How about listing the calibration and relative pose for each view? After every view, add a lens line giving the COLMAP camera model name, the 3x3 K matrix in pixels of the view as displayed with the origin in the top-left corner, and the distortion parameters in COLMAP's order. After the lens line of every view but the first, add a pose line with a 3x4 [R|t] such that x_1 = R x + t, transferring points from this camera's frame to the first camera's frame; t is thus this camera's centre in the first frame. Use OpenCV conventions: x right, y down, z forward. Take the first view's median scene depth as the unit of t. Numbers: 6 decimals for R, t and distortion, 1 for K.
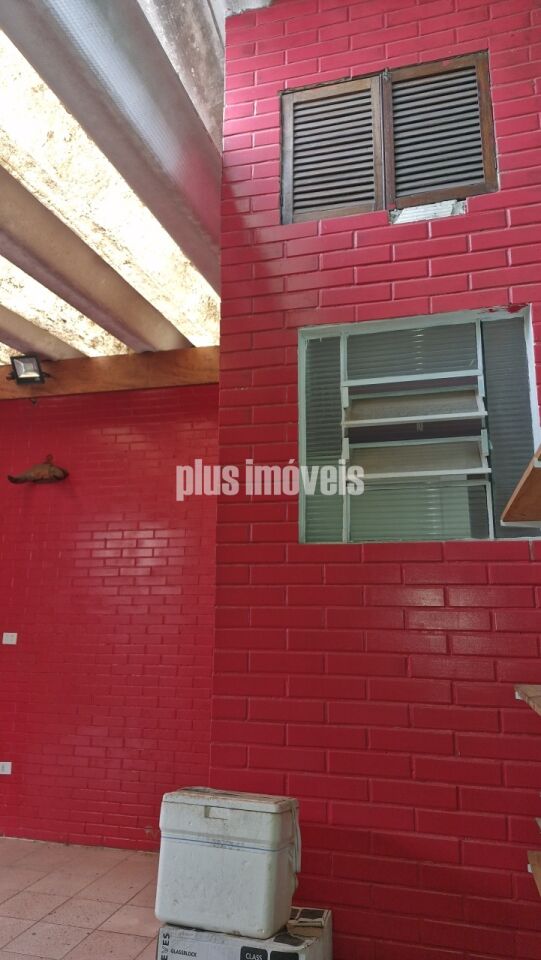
lens RADIAL K [[670.1, 0, 275.7], [0, 670.1, 474.0], [0, 0, 1]] dist [0.036301, -0.031053]
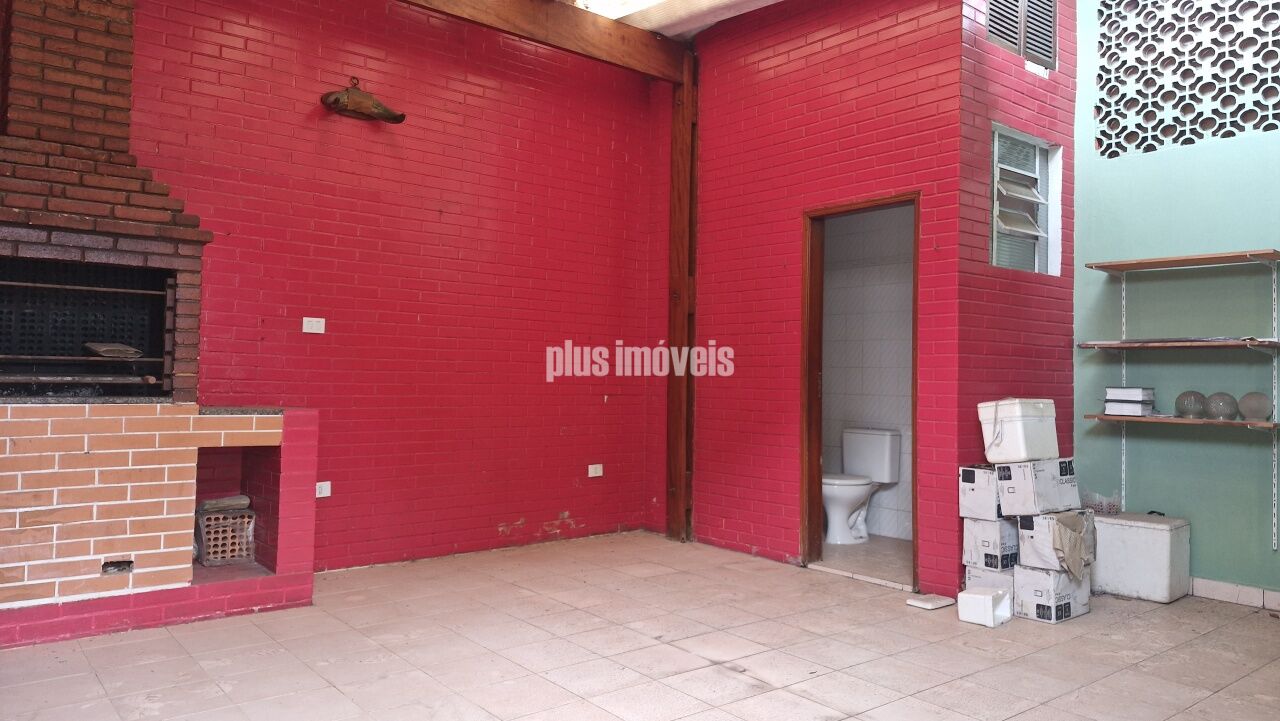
lens RADIAL K [[858.7, 0, 637.1], [0, 858.7, 354.5], [0, 0, 1]] dist [-0.000972, -0.041571]
pose [[0.595744, 0.021094, 0.802897, -1.051114], [-0.185498, 0.976242, 0.111990, 0.120119], [-0.781460, -0.215653, 0.585503, 0.200739]]
